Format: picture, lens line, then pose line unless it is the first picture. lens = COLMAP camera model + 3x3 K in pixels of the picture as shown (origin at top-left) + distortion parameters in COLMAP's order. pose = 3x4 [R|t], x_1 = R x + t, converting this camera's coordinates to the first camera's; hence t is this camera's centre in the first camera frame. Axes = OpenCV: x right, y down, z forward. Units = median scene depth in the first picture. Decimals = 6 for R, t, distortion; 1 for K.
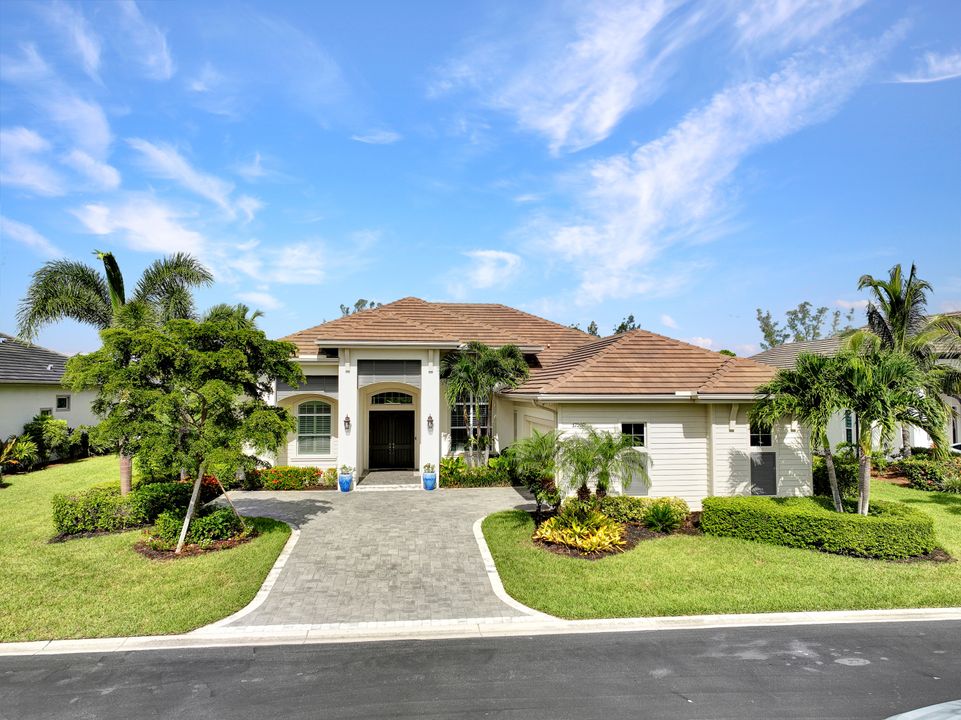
lens RADIAL K [[674.8, 0, 486.6], [0, 674.8, 361.2], [0, 0, 1]] dist [0.004889, 0.015640]
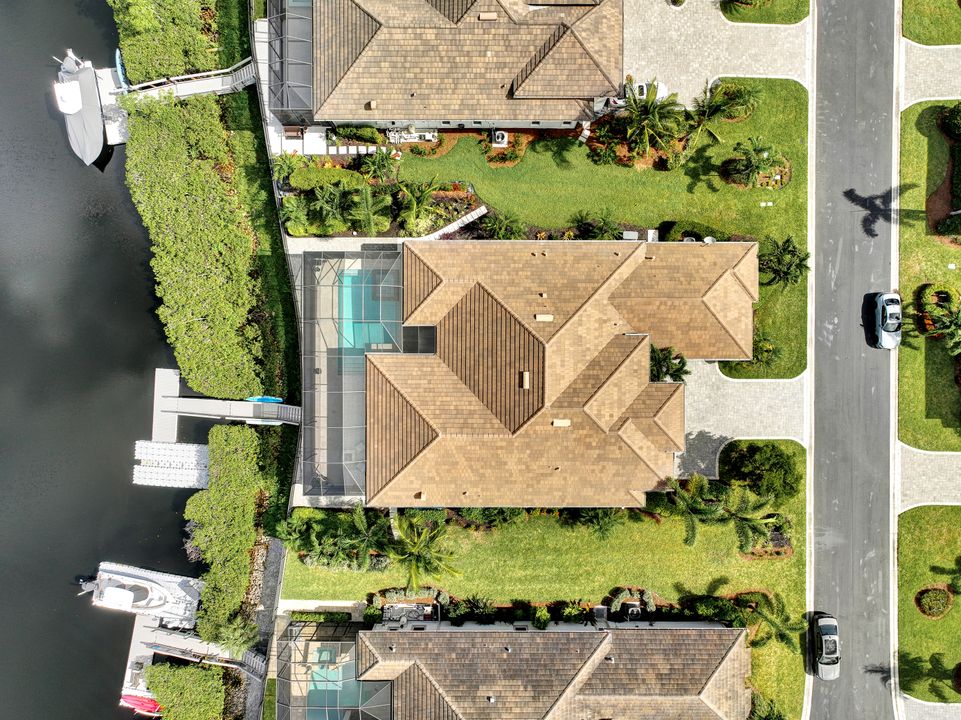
lens RADIAL K [[674.8, 0, 480.0], [0, 674.8, 360.3], [0, 0, 1]] dist [0.004889, 0.015640]
pose [[0.117649, -0.993027, -0.007508, -0.049798], [-0.045565, -0.012951, 0.998877, -3.512050], [-0.992009, -0.117174, -0.046771, 2.955698]]
